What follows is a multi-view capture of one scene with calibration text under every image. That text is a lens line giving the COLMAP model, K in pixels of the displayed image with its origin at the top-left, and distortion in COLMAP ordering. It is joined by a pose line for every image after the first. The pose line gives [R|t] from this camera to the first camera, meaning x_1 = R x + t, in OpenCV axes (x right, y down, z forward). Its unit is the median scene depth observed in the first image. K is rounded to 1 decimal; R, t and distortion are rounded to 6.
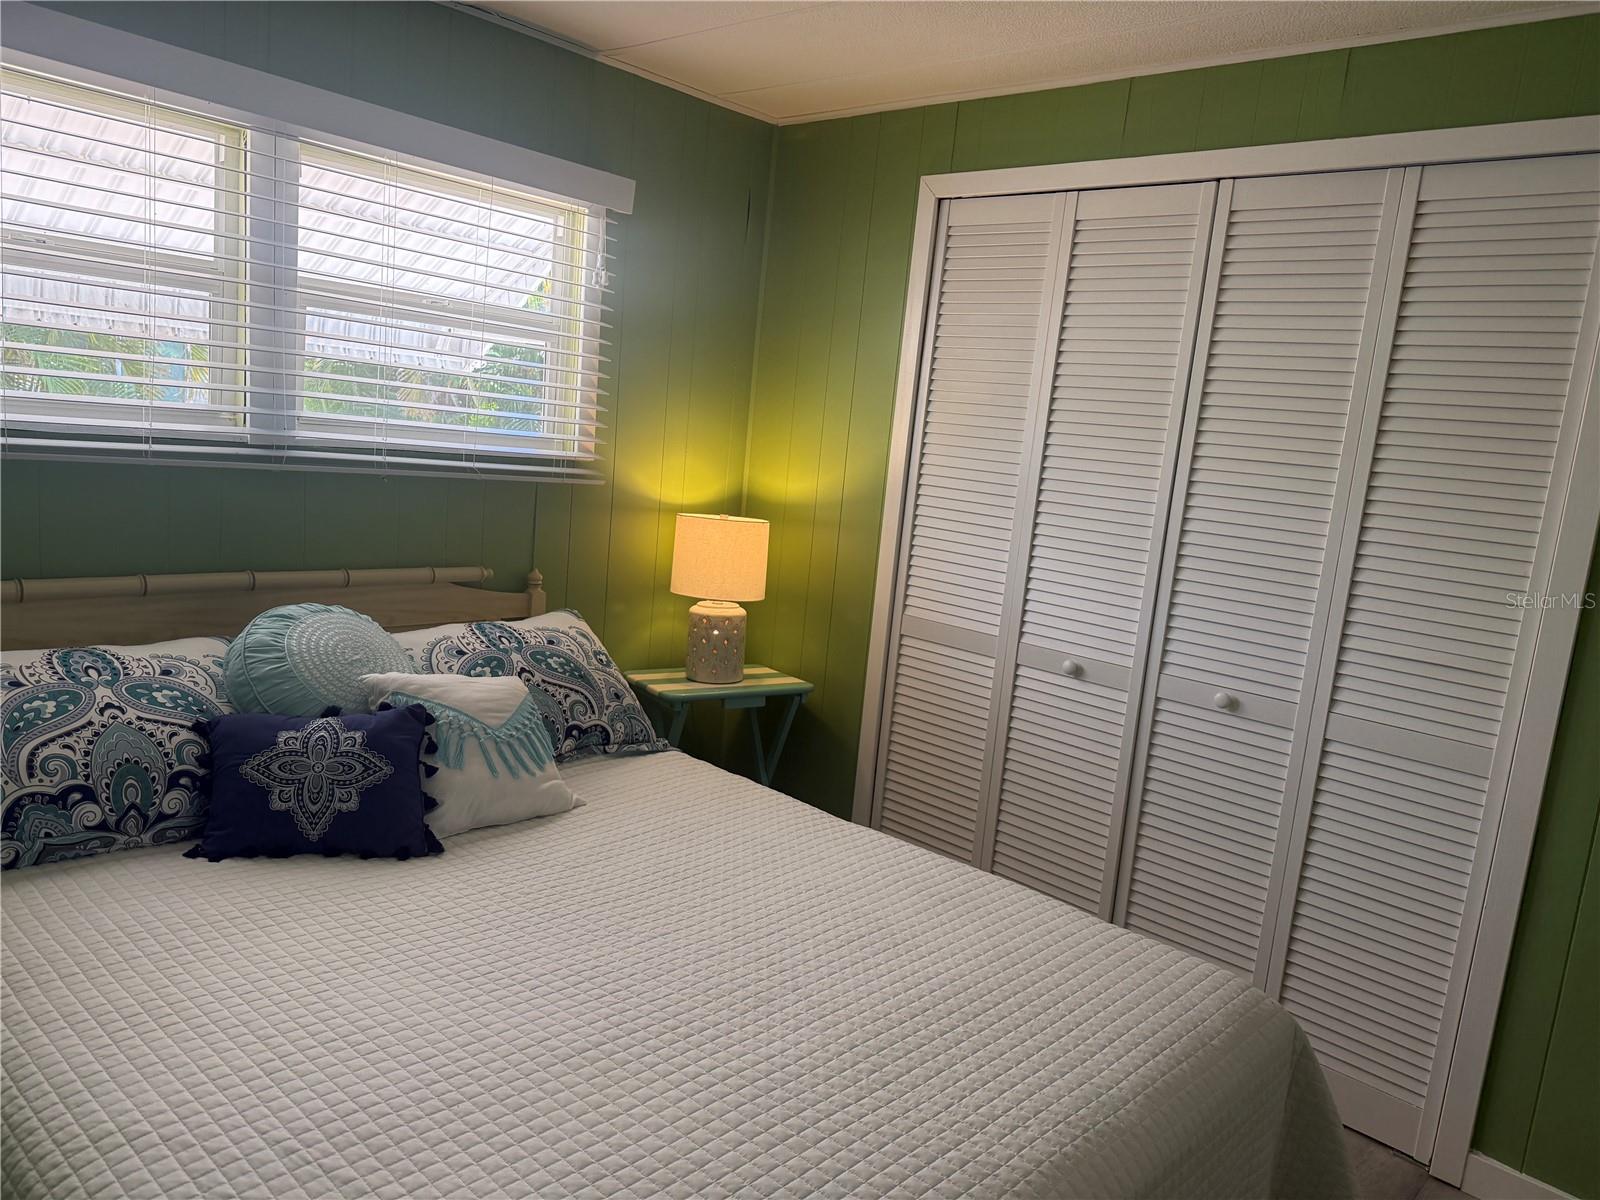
lens RADIAL K [[1121.2, 0, 798.5], [0, 1121.2, 607.0], [0, 0, 1]] dist [0.096352, -0.143083]
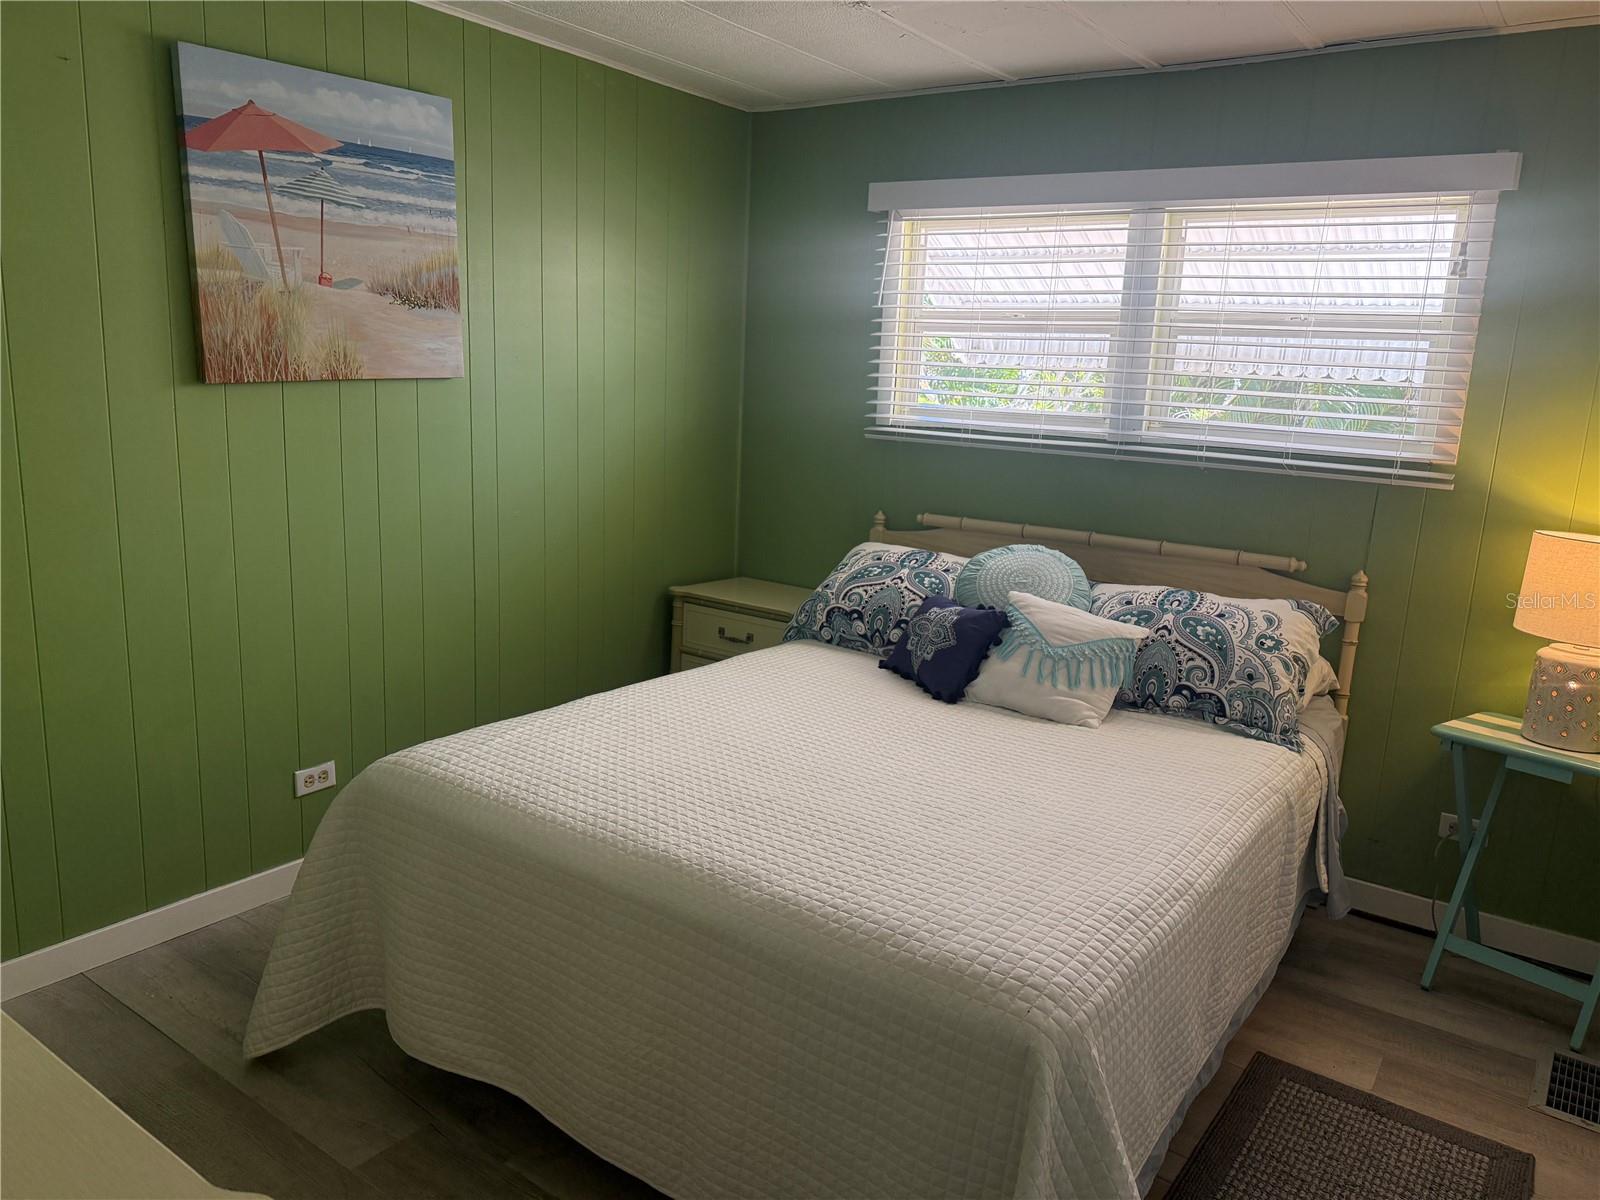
lens RADIAL K [[1121.2, 0, 798.5], [0, 1121.2, 607.0], [0, 0, 1]] dist [0.096352, -0.143083]
pose [[0.134406, 0.117892, -0.983888, 0.832823], [-0.194194, 0.976779, 0.090512, 0.003313], [0.971712, 0.178900, 0.154179, 0.448675]]
